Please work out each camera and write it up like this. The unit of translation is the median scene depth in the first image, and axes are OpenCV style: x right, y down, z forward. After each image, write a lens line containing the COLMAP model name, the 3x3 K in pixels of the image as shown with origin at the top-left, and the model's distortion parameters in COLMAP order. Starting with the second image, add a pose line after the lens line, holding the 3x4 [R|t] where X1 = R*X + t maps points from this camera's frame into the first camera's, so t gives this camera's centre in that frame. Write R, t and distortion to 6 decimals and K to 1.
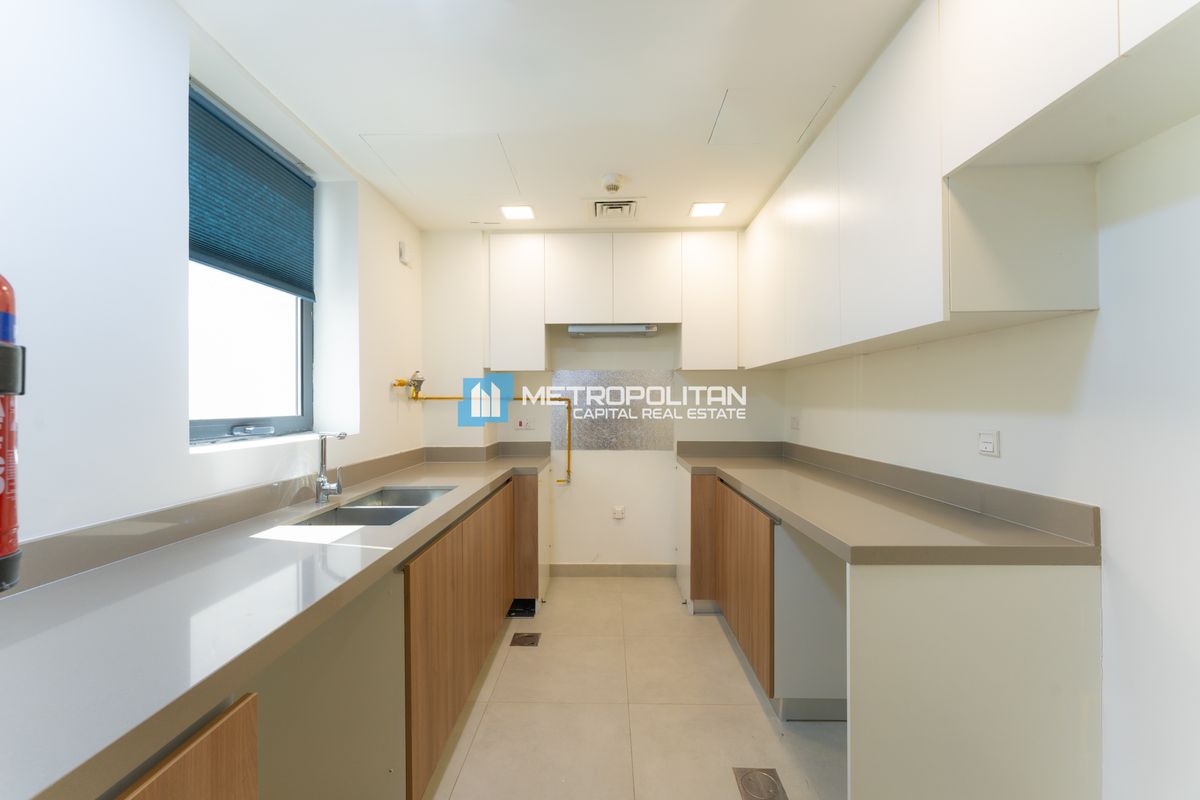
lens RADIAL K [[489.6, 0, 595.9], [0, 489.6, 397.1], [0, 0, 1]] dist [-0.001072, -0.000026]
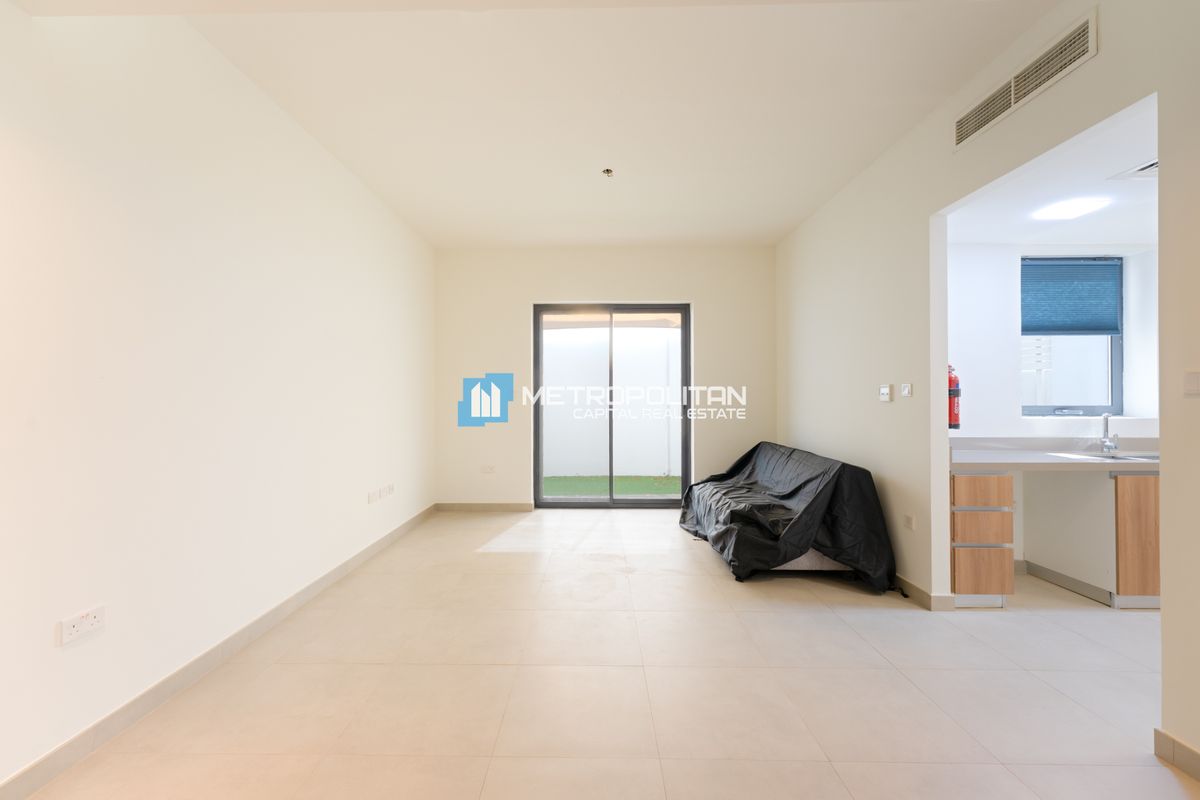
lens RADIAL K [[480.3, 0, 592.8], [0, 480.3, 399.6], [0, 0, 1]] dist [-0.000243, -0.000035]
pose [[0.011315, 0.005126, -0.999923, 1.246731], [0.012953, 0.999902, 0.005272, -0.016313], [0.999852, -0.013011, 0.011247, -0.953776]]
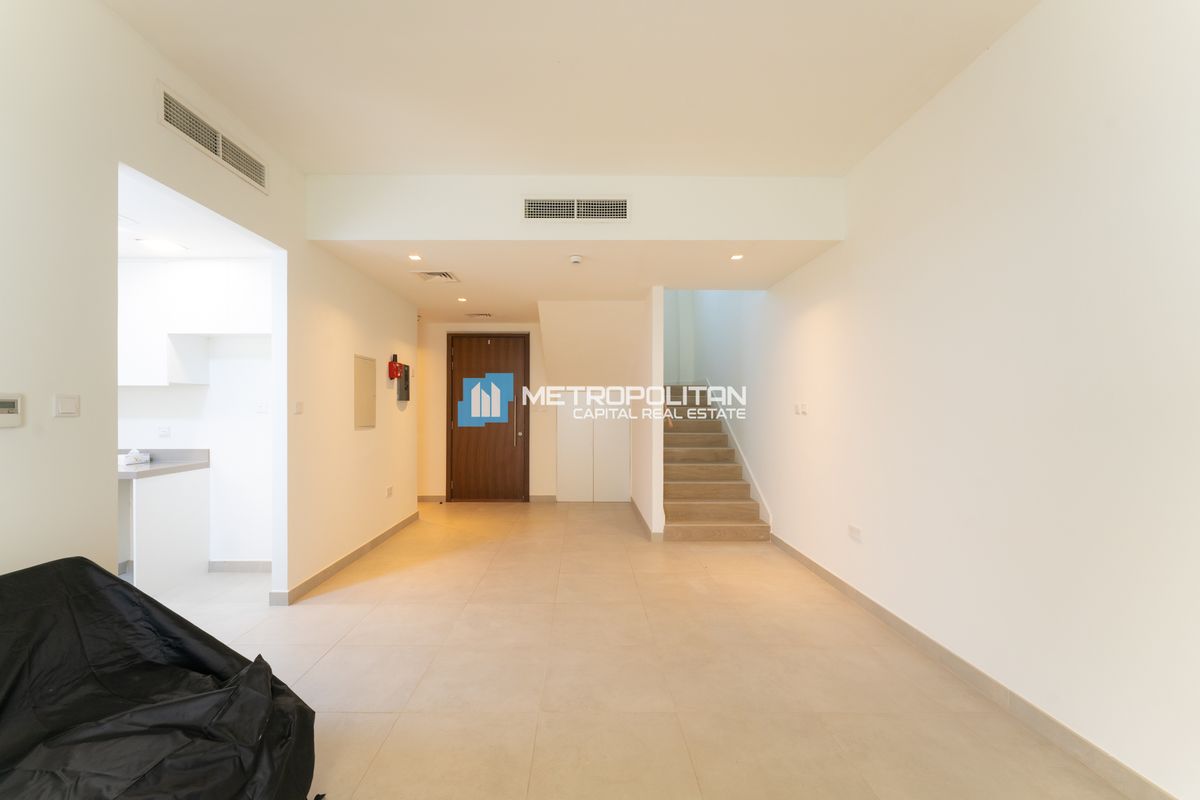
lens RADIAL K [[495.4, 0, 592.4], [0, 495.4, 401.8], [0, 0, 1]] dist [0.003440, 0.000071]
pose [[-0.039110, 0.012321, 0.999159, -1.488698], [-0.011747, 0.999849, -0.012789, -0.041935], [-0.999166, -0.012237, -0.038959, -0.874835]]
